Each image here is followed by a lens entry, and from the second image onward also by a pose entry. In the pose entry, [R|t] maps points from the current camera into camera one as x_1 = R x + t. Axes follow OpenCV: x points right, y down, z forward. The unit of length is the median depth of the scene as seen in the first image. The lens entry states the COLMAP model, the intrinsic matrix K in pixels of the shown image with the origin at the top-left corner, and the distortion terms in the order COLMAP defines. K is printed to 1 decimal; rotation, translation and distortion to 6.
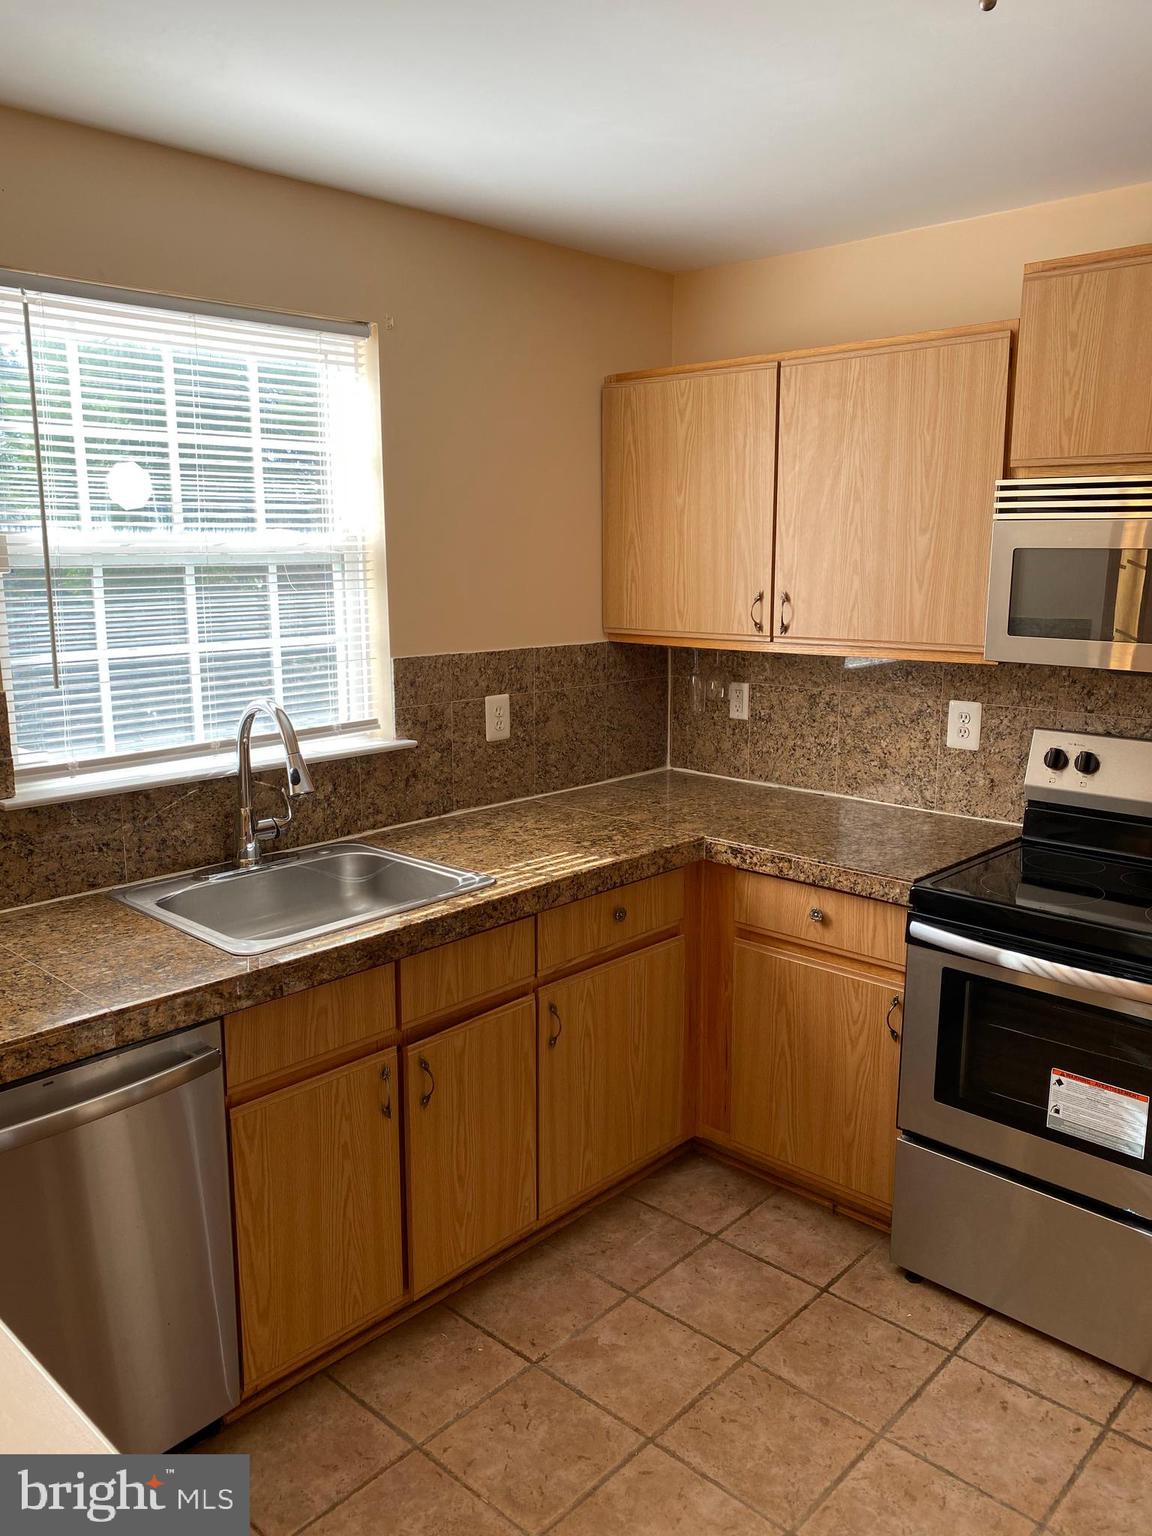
lens RADIAL K [[1193.9, 0, 573.8], [0, 1193.9, 771.2], [0, 0, 1]] dist [0.005751, 0.008498]
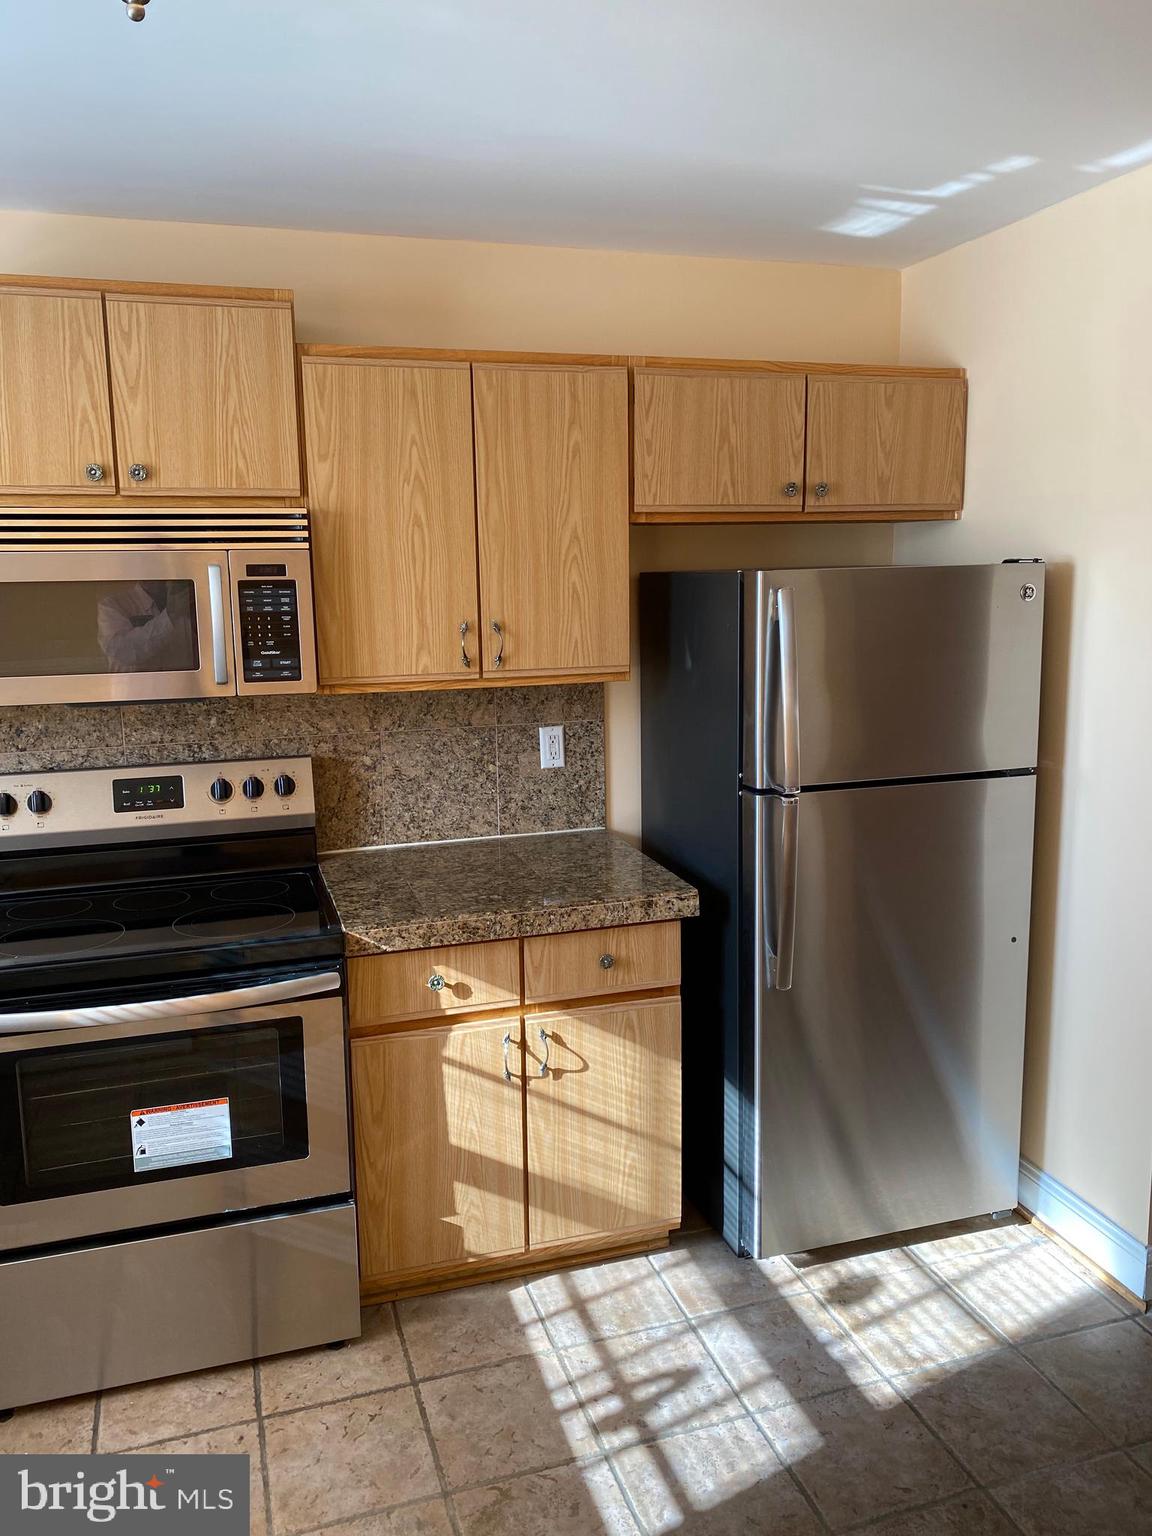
lens RADIAL K [[1193.9, 0, 572.0], [0, 1193.9, 762.7], [0, 0, 1]] dist [0.005751, 0.008498]
pose [[0.495009, -0.160117, 0.854007, -0.209234], [0.186014, 0.979615, 0.075847, -0.037321], [-0.848743, 0.121312, 0.514702, 0.159453]]
